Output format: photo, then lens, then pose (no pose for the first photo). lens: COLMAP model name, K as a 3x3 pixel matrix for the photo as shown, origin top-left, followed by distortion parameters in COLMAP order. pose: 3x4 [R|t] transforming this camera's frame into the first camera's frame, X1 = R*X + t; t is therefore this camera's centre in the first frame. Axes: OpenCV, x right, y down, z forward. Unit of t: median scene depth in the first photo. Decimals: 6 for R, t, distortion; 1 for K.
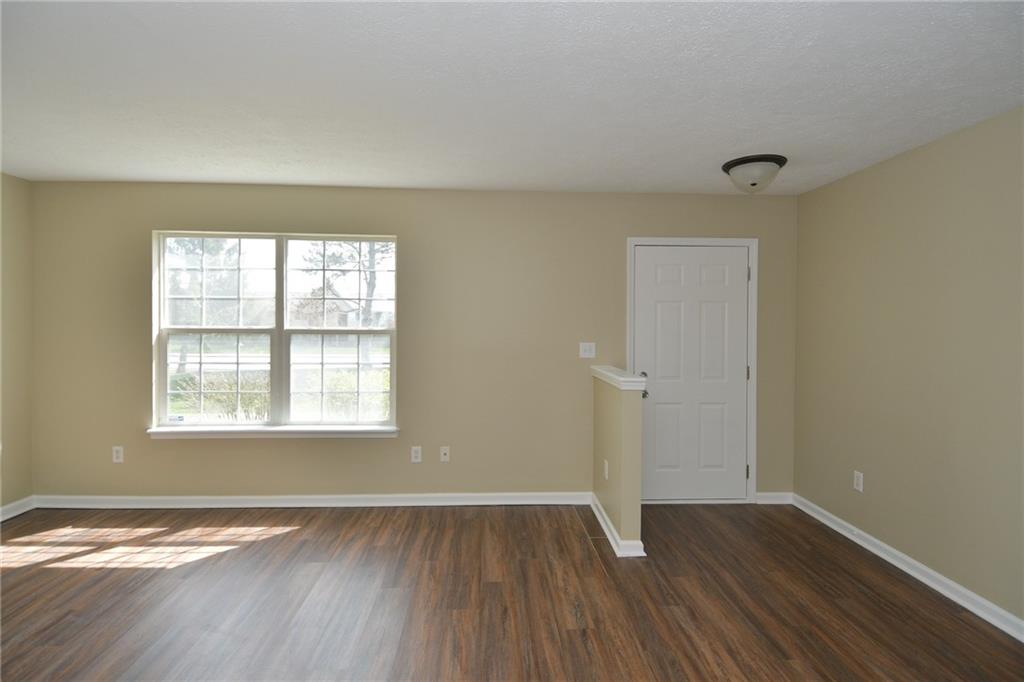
lens RADIAL K [[532.0, 0, 514.6], [0, 532.0, 331.6], [0, 0, 1]] dist [0.049038, -0.054178]
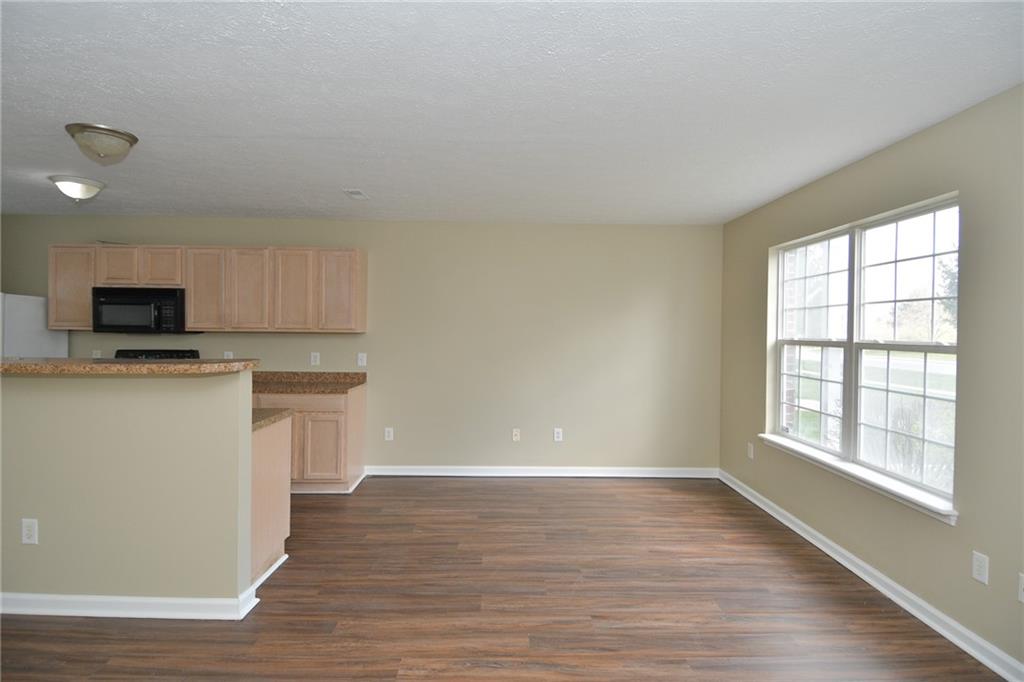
lens RADIAL K [[532.0, 0, 514.6], [0, 532.0, 331.6], [0, 0, 1]] dist [0.049038, -0.054178]
pose [[-0.029941, -0.004267, -0.999543, 0.431940], [-0.028506, 0.999588, -0.003413, -0.003685], [0.999145, 0.028391, -0.030050, 0.565976]]
